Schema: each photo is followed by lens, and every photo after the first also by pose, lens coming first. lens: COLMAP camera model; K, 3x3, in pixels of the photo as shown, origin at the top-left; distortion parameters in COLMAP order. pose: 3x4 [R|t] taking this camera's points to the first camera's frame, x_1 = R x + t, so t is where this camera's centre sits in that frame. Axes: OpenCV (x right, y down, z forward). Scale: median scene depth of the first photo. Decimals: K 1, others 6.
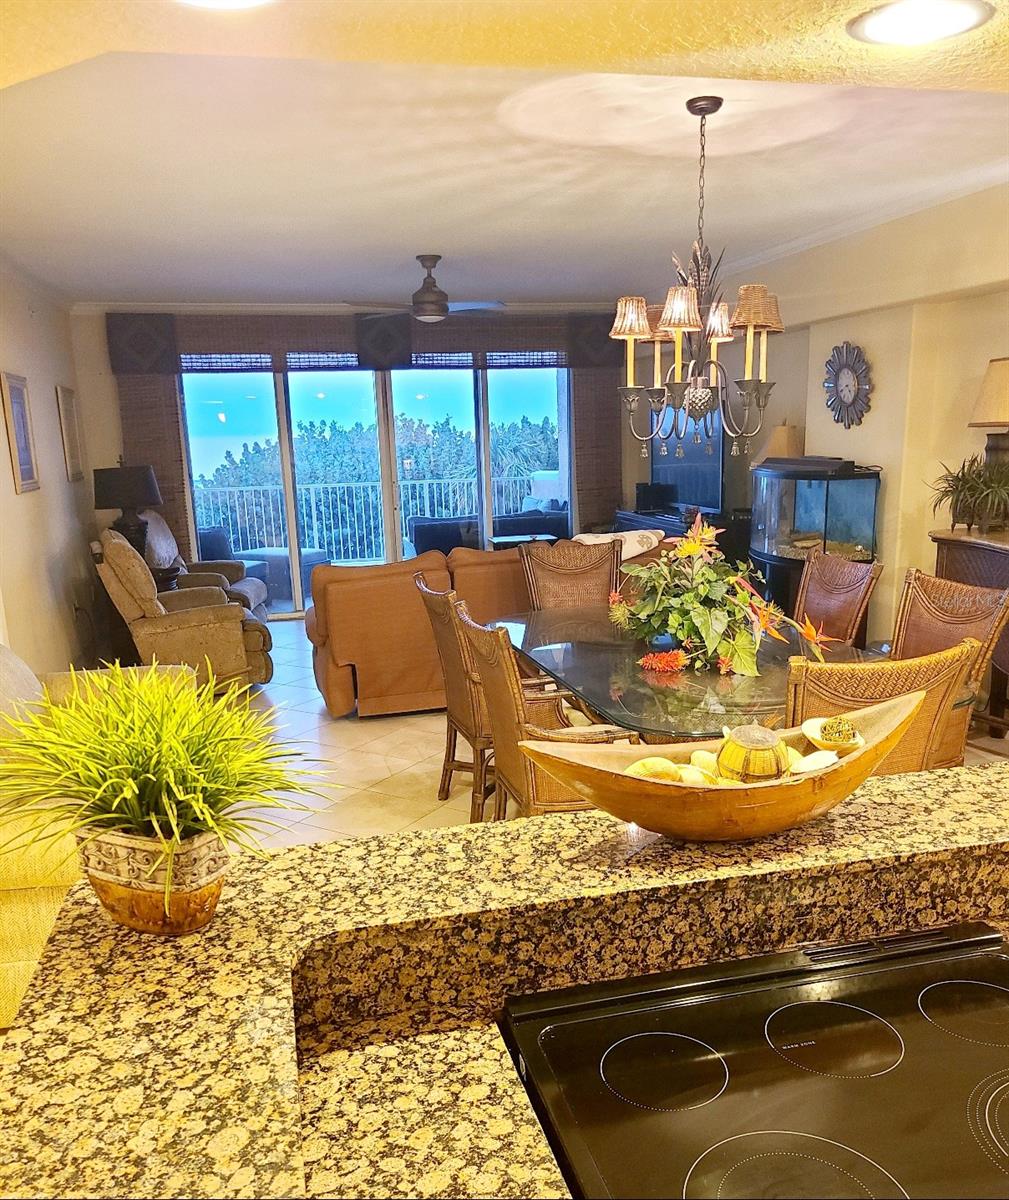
lens RADIAL K [[993.6, 0, 518.0], [0, 993.6, 660.8], [0, 0, 1]] dist [0.051988, -0.031027]
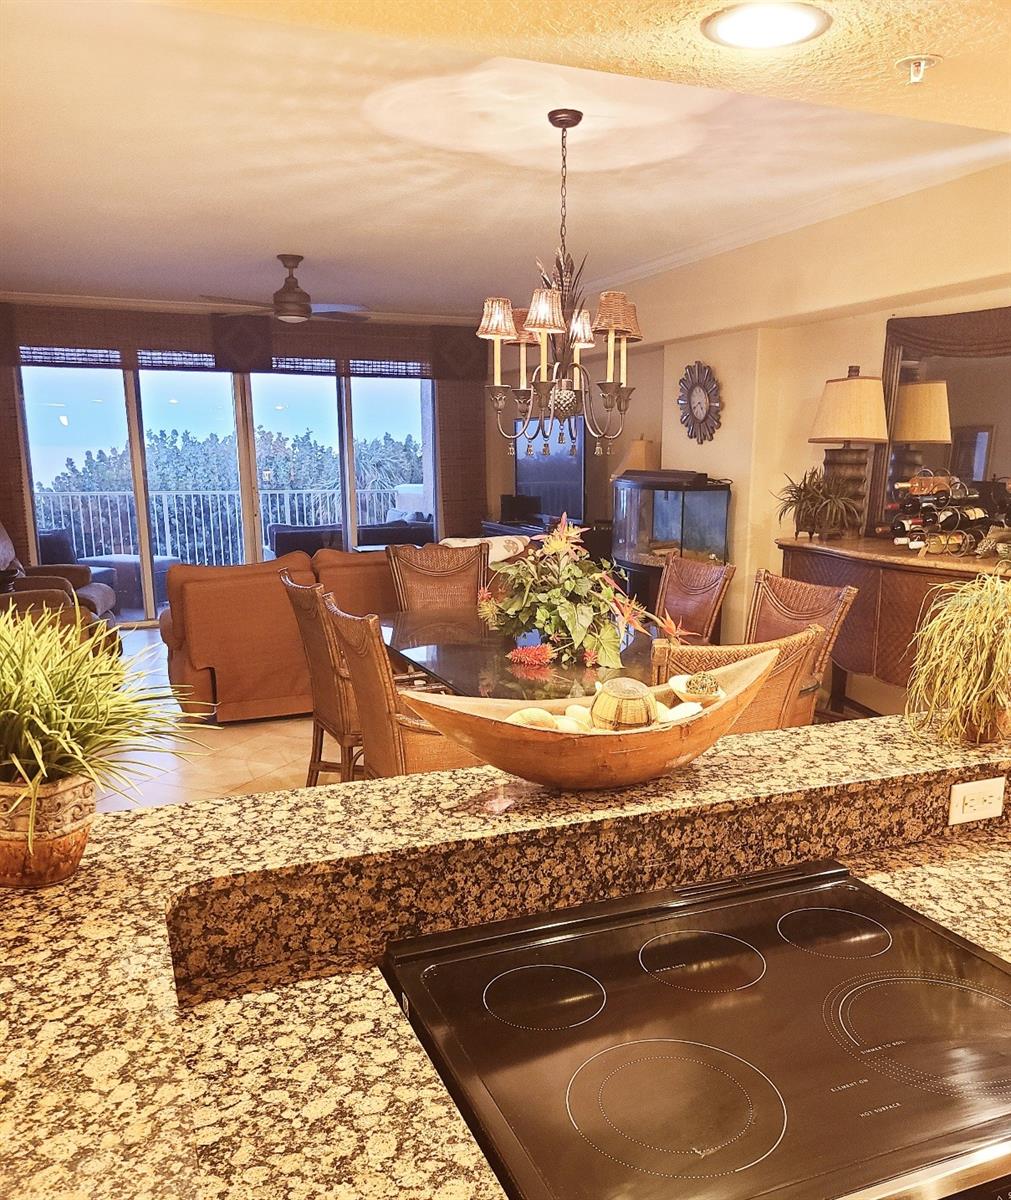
lens RADIAL K [[993.6, 0, 533.9], [0, 993.6, 653.7], [0, 0, 1]] dist [0.051988, -0.031027]
pose [[0.988479, -0.003616, 0.151312, -0.014816], [0.007370, 0.999679, -0.024256, 0.062467], [-0.151176, 0.025092, 0.988188, -0.015709]]
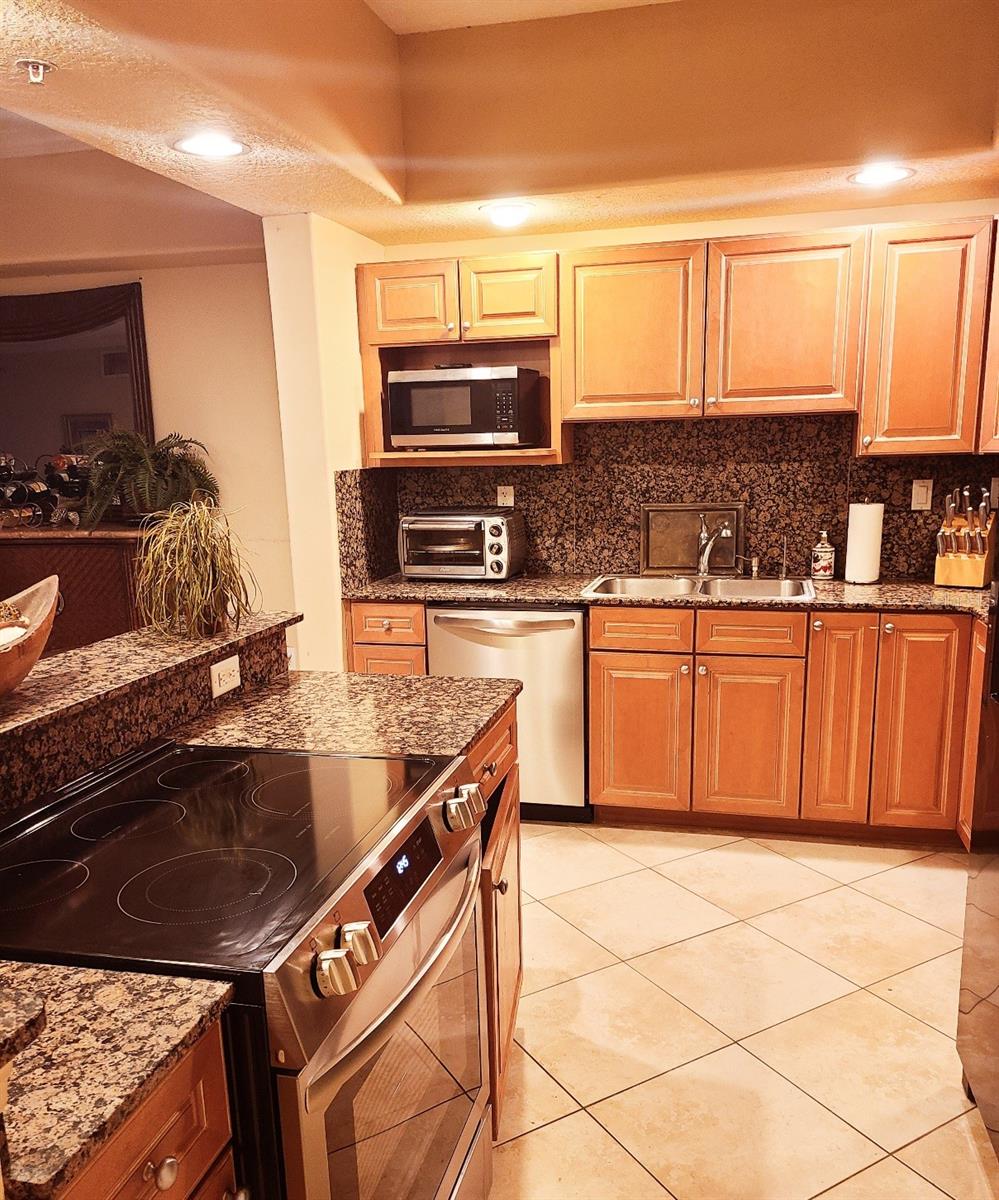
lens RADIAL K [[989.9, 0, 502.9], [0, 989.9, 607.6], [0, 0, 1]] dist [0.049108, -0.007930]
pose [[0.472572, -0.135866, 0.870756, -0.395985], [0.207768, 0.977370, 0.039742, 0.137410], [-0.856451, 0.162135, 0.490107, -0.017082]]
